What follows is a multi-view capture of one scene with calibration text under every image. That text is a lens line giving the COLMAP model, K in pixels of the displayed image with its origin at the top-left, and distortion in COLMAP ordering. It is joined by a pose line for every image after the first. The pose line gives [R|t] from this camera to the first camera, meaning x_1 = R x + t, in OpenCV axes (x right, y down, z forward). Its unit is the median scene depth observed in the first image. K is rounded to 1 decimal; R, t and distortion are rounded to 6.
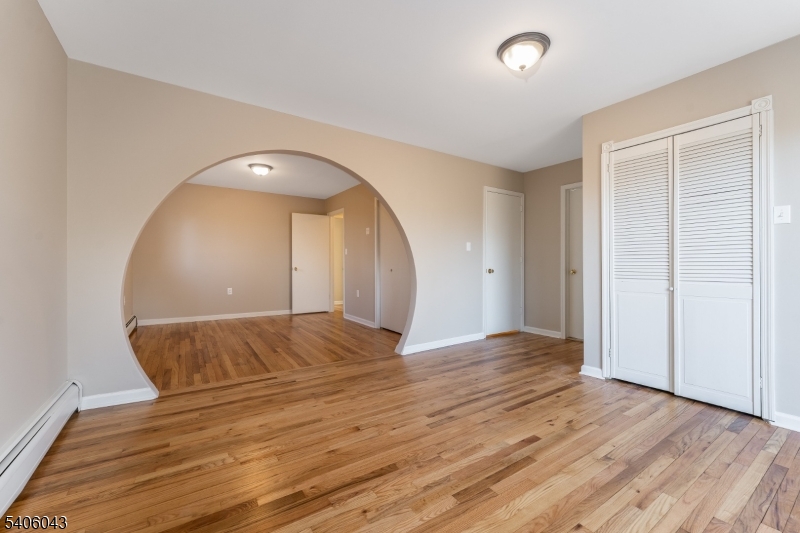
lens RADIAL K [[325.5, 0, 395.7], [0, 325.5, 264.8], [0, 0, 1]] dist [-0.002248, -0.000304]
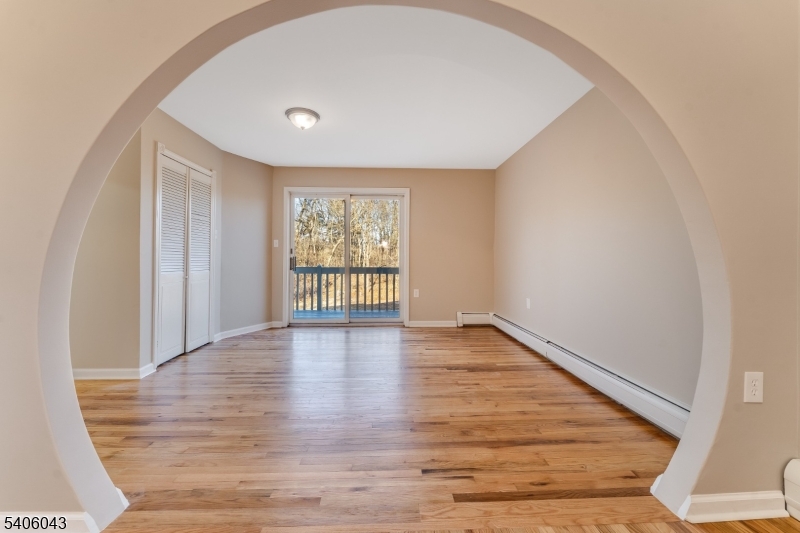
lens RADIAL K [[328.3, 0, 398.6], [0, 328.3, 259.6], [0, 0, 1]] dist [-0.000155, -0.000438]
pose [[-0.853750, -0.004691, 0.520663, -0.631250], [-0.006497, 0.999978, -0.001645, -0.003680], [-0.520643, -0.004787, -0.853761, 1.679961]]
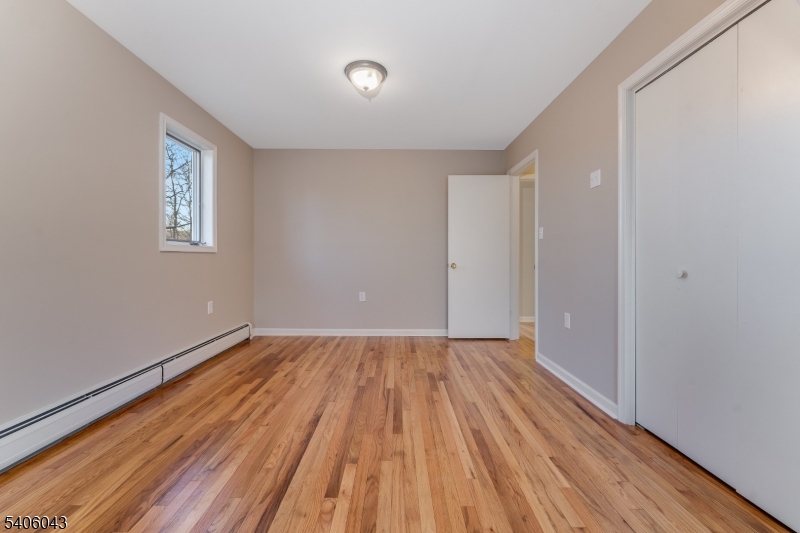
lens RADIAL K [[328.3, 0, 398.6], [0, 328.3, 259.6], [0, 0, 1]] dist [-0.000155, -0.000438]
pose [[0.842492, 0.000756, -0.538708, -0.150647], [-0.000555, 1.000000, 0.000535, 0.002338], [0.538708, -0.000152, 0.842493, 1.073004]]
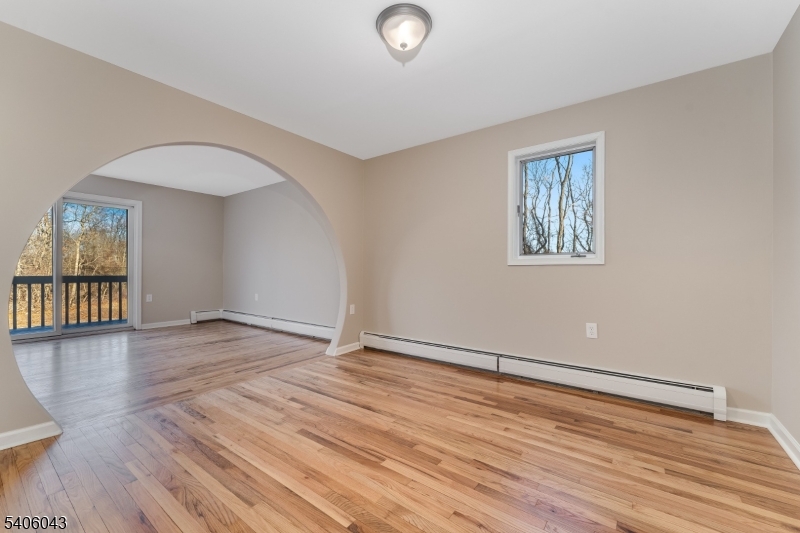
lens RADIAL K [[328.3, 0, 398.6], [0, 328.3, 259.6], [0, 0, 1]] dist [-0.000155, -0.000438]
pose [[-0.938844, -0.015209, -0.344007, -0.495252], [-0.005050, 0.999525, -0.030407, -0.004945], [0.344306, -0.026810, -0.938474, 2.552428]]
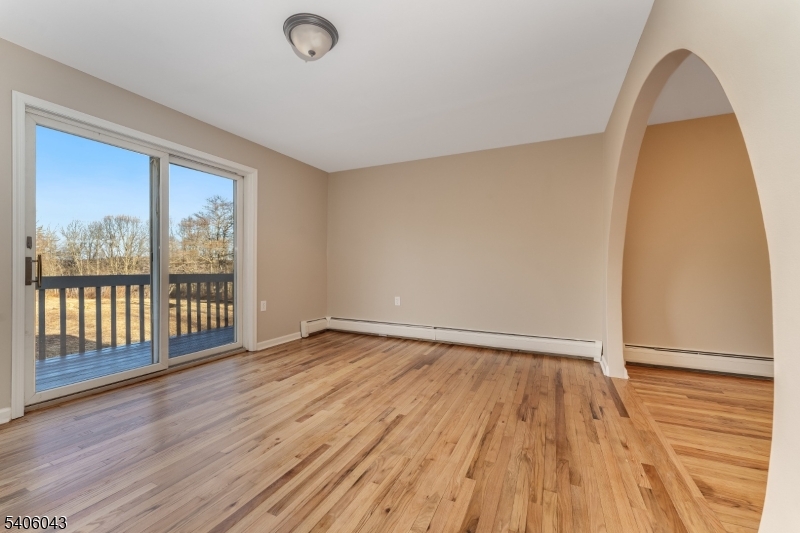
lens RADIAL K [[328.3, 0, 398.6], [0, 328.3, 259.6], [0, 0, 1]] dist [-0.000155, -0.000438]
pose [[-0.856105, -0.013151, -0.516635, 0.541937], [-0.005071, 0.999842, -0.017047, 0.001863], [0.516777, -0.011975, -0.856036, 1.589517]]
